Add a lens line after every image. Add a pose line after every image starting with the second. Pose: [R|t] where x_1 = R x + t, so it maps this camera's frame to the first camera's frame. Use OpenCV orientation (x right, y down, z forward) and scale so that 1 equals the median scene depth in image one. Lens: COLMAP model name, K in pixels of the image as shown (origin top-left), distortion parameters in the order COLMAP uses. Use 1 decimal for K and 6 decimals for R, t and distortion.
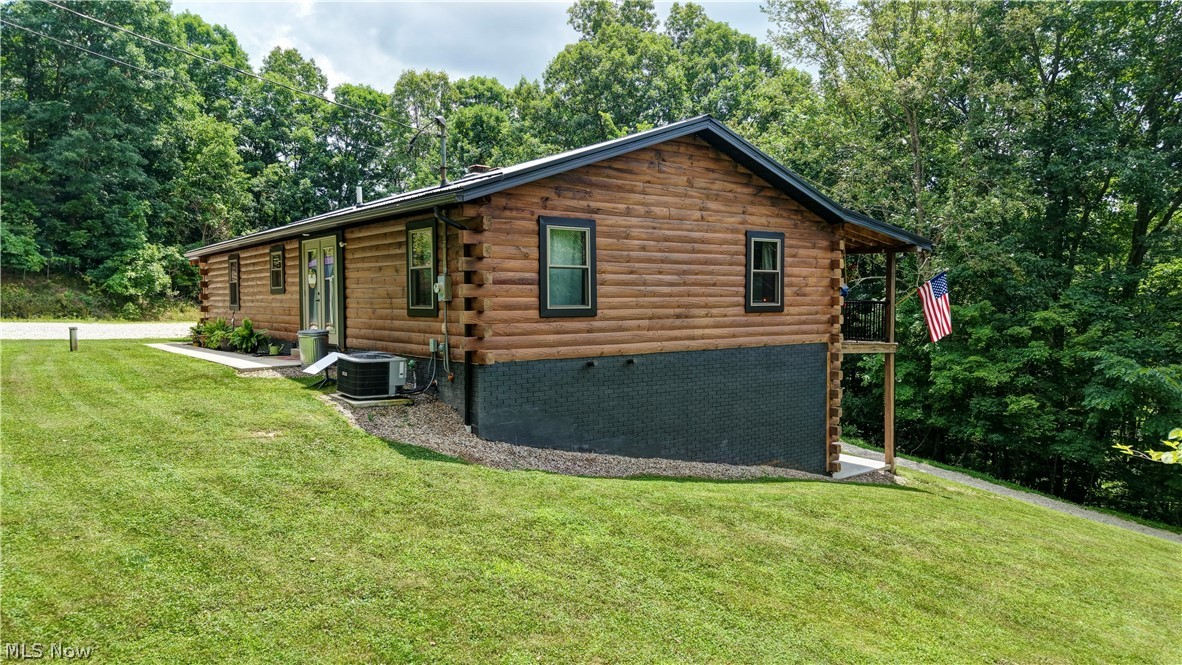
lens RADIAL K [[781.7, 0, 590.6], [0, 781.7, 329.4], [0, 0, 1]] dist [0.012780, -0.002038]
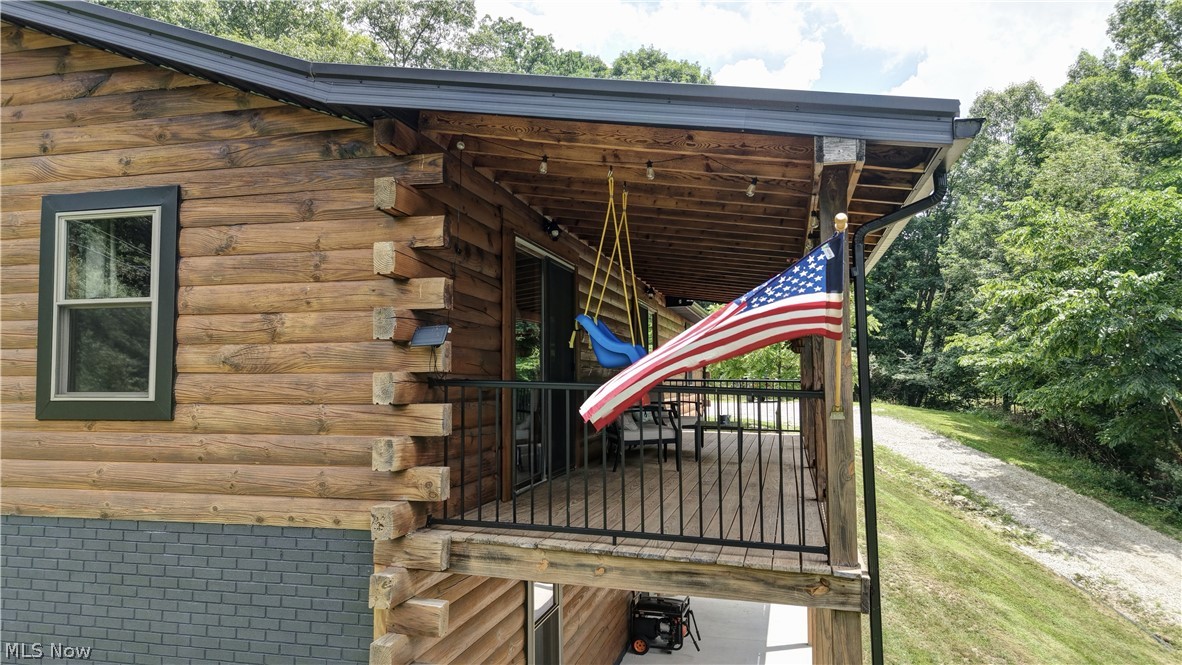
lens RADIAL K [[781.7, 0, 590.2], [0, 781.7, 340.7], [0, 0, 1]] dist [0.012780, -0.002038]
pose [[0.629232, -0.048780, -0.775685, 0.618664], [-0.038188, 0.994883, -0.093542, -0.031815], [0.776279, 0.088481, 0.624149, 0.932359]]
